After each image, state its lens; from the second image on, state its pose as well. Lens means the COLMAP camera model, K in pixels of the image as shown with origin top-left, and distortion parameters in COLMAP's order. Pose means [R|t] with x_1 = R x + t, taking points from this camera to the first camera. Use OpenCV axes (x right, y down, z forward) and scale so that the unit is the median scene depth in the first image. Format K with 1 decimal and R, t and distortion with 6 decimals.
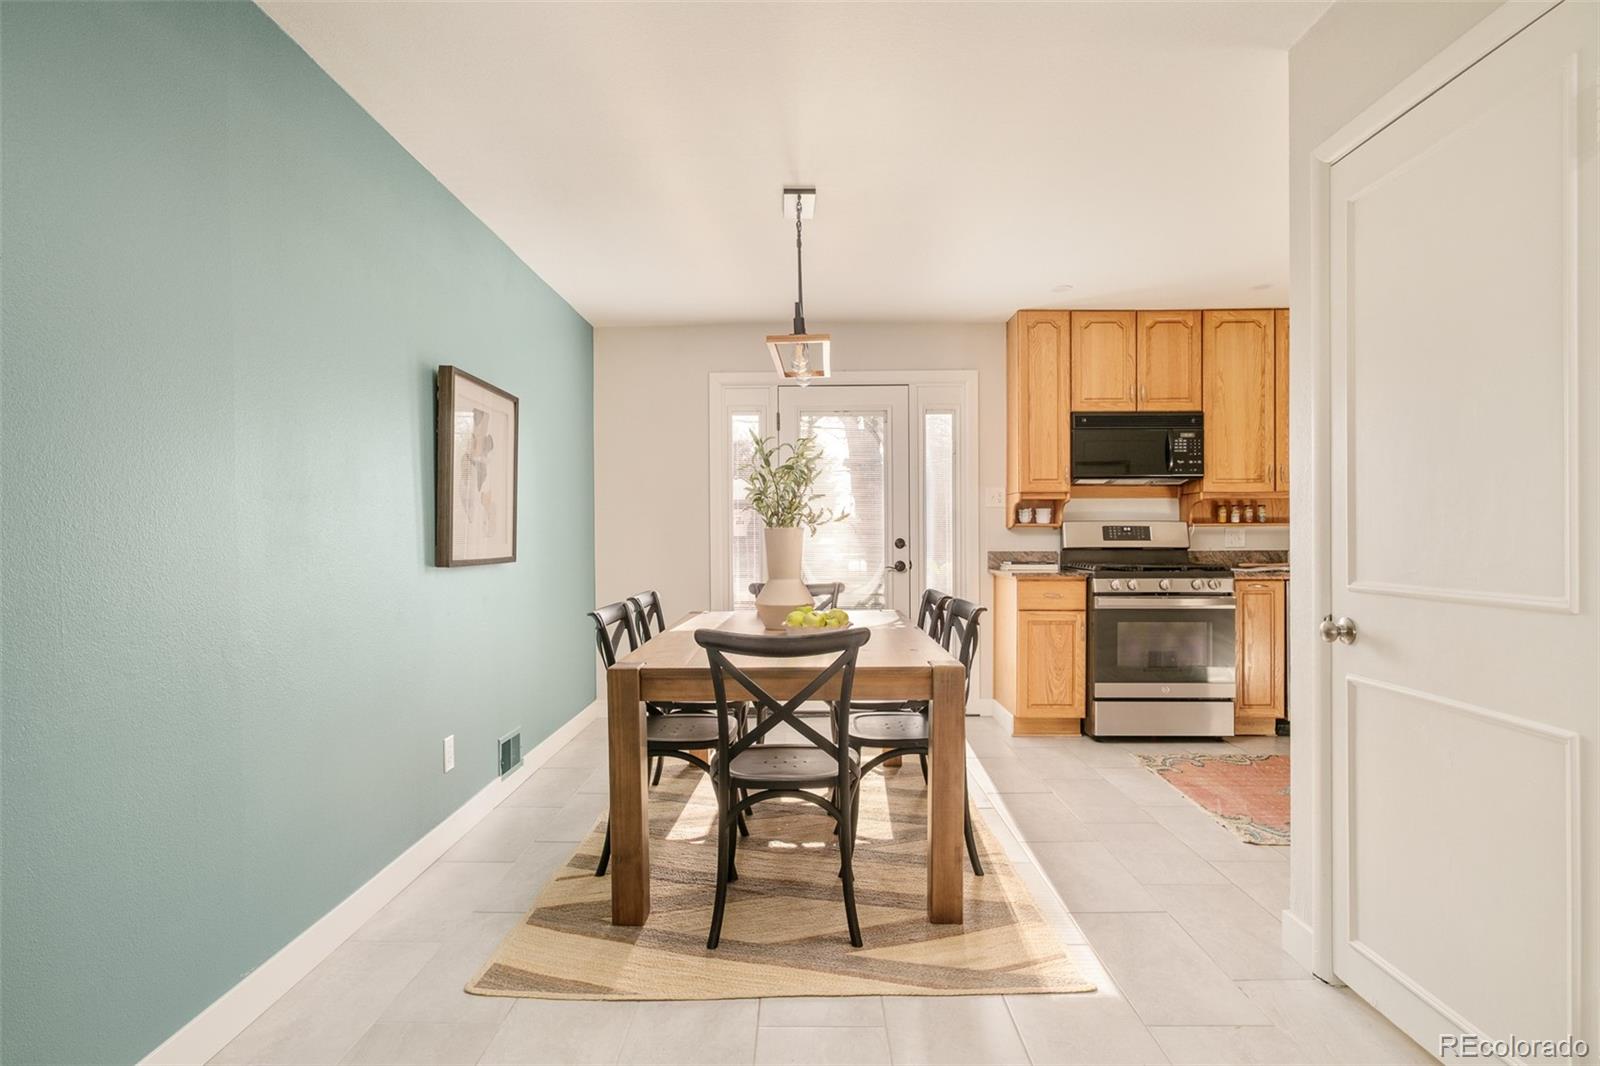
lens RADIAL K [[840.8, 0, 803.9], [0, 840.8, 542.6], [0, 0, 1]] dist [0.003152, 0.001278]
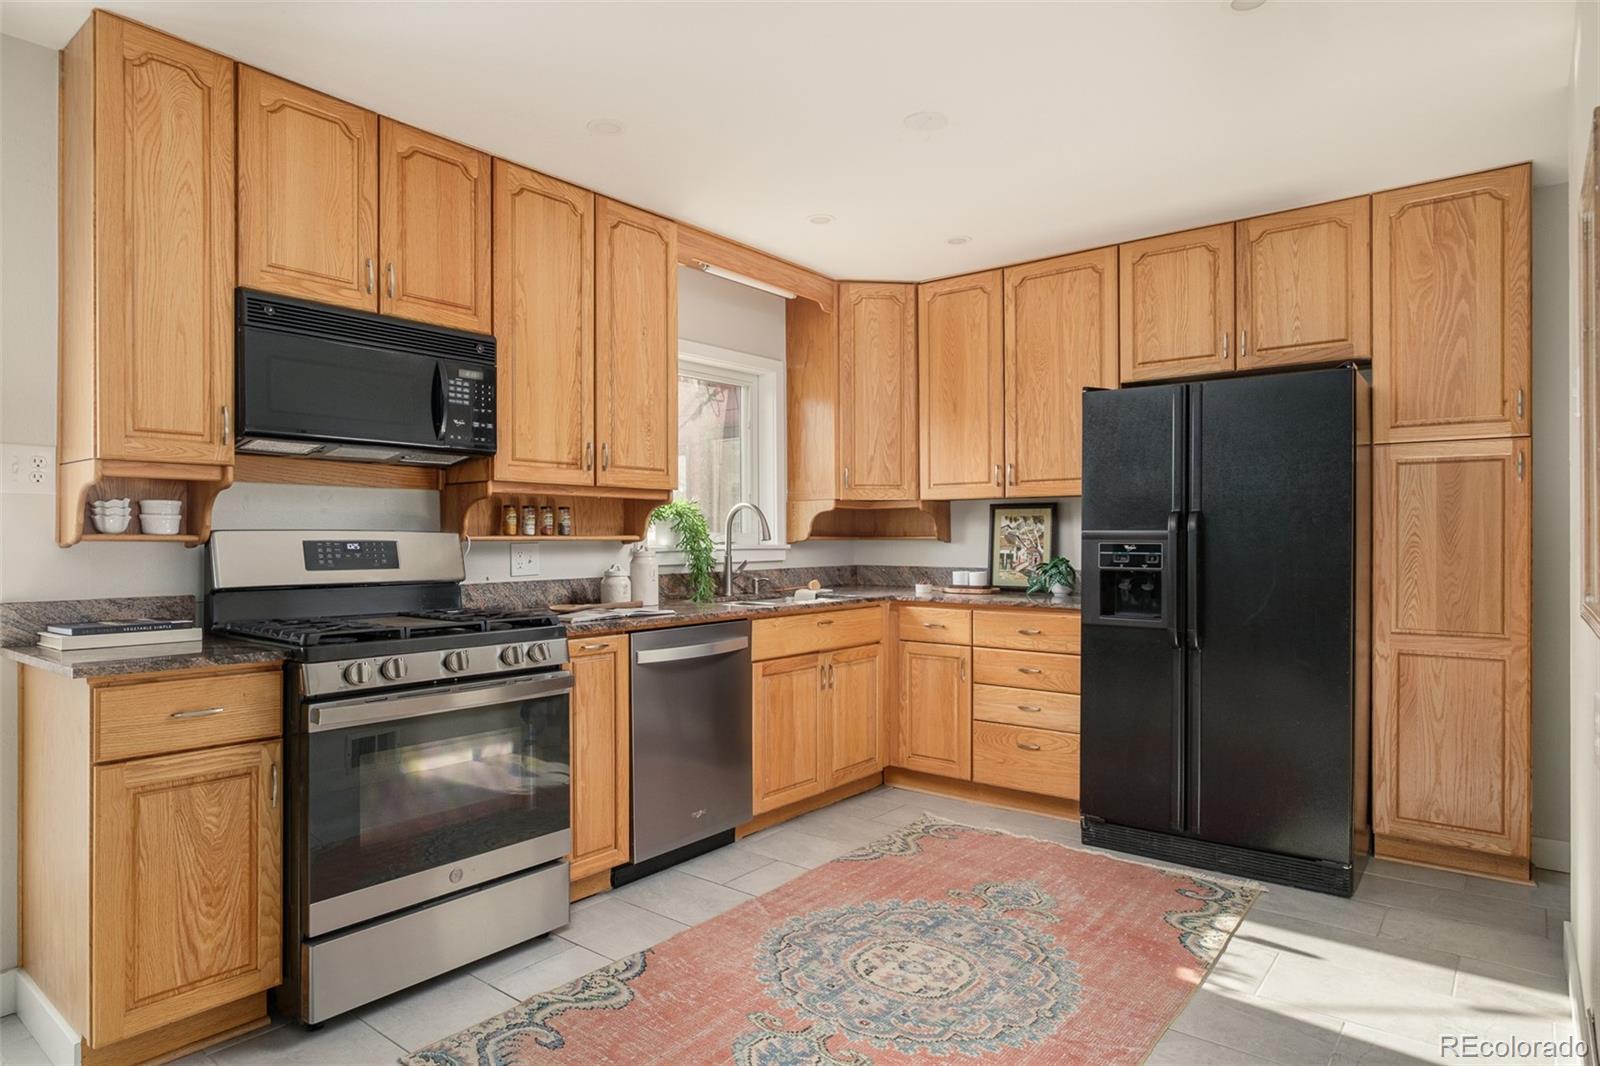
lens RADIAL K [[928.5, 0, 807.3], [0, 928.5, 536.3], [0, 0, 1]] dist [-0.012034, 0.002397]
pose [[0.610021, 0.004825, 0.792371, 0.113406], [0.004570, 0.999943, -0.009608, -0.016305], [-0.792372, 0.009482, 0.609964, 0.459870]]
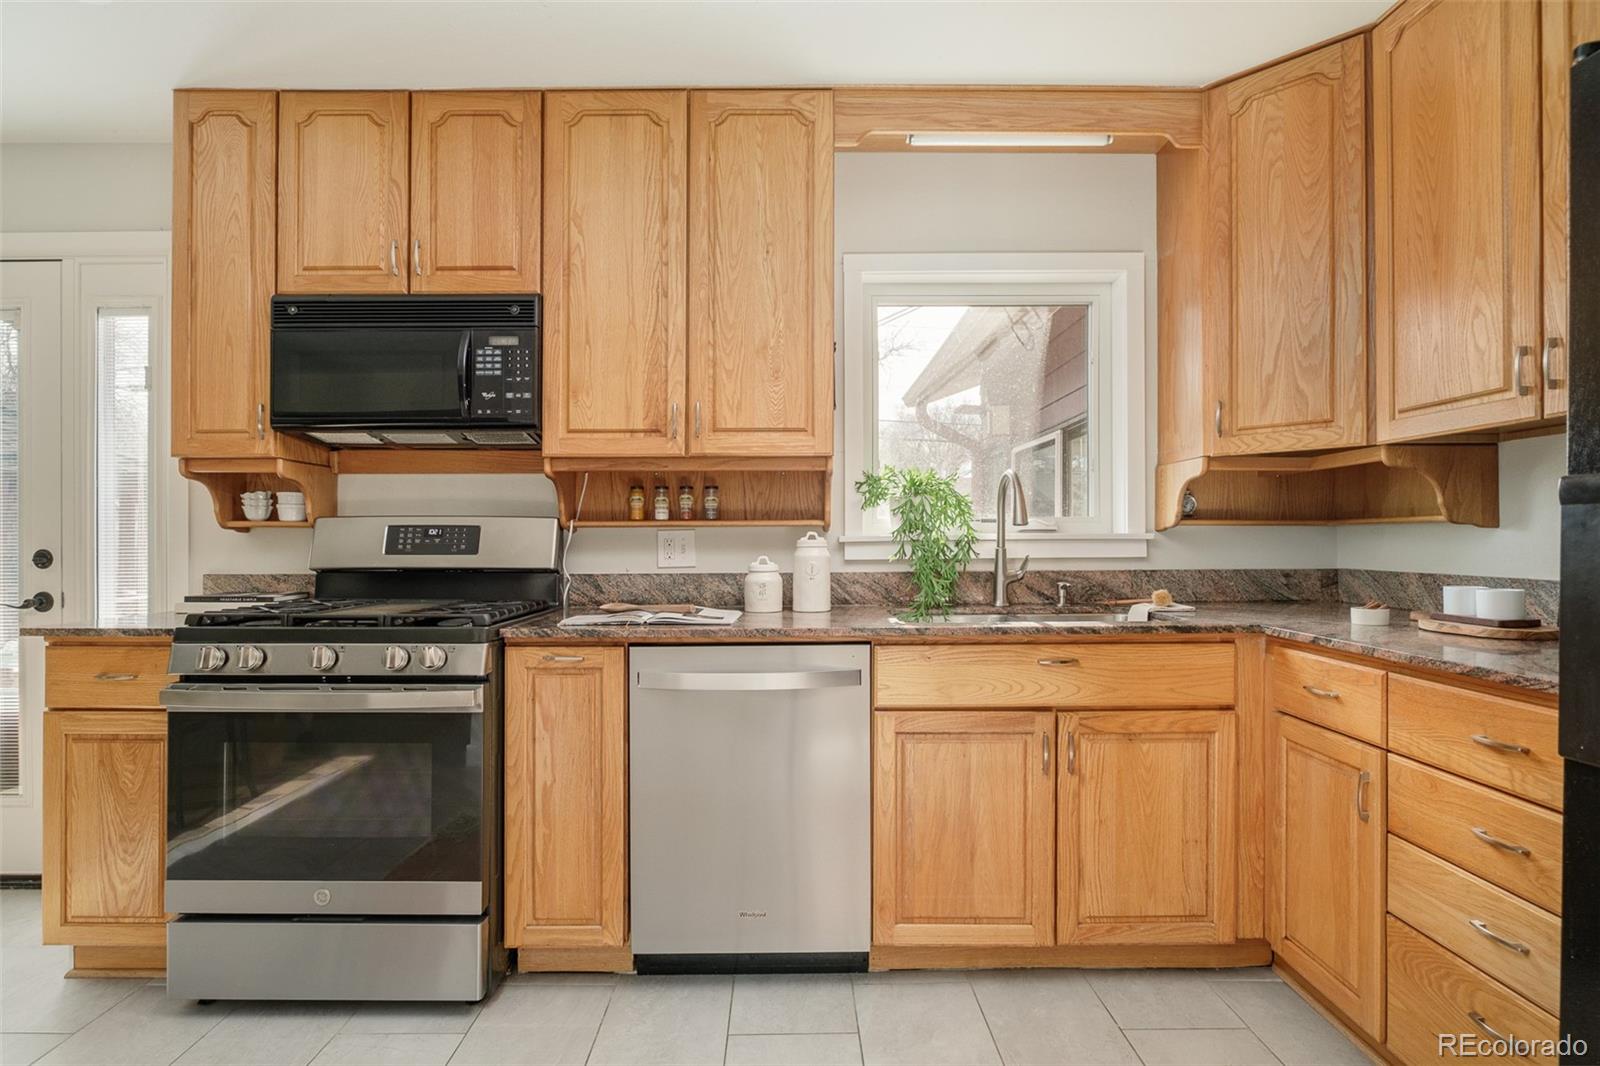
lens RADIAL K [[819.0, 0, 760.0], [0, 819.0, 539.0], [0, 0, 1]] dist [-0.006495, -0.002572]
pose [[0.999955, 0.001358, 0.009366, 0.597400], [-0.001291, 0.999974, -0.007123, -0.008999], [-0.009376, 0.007111, 0.999931, 0.519176]]
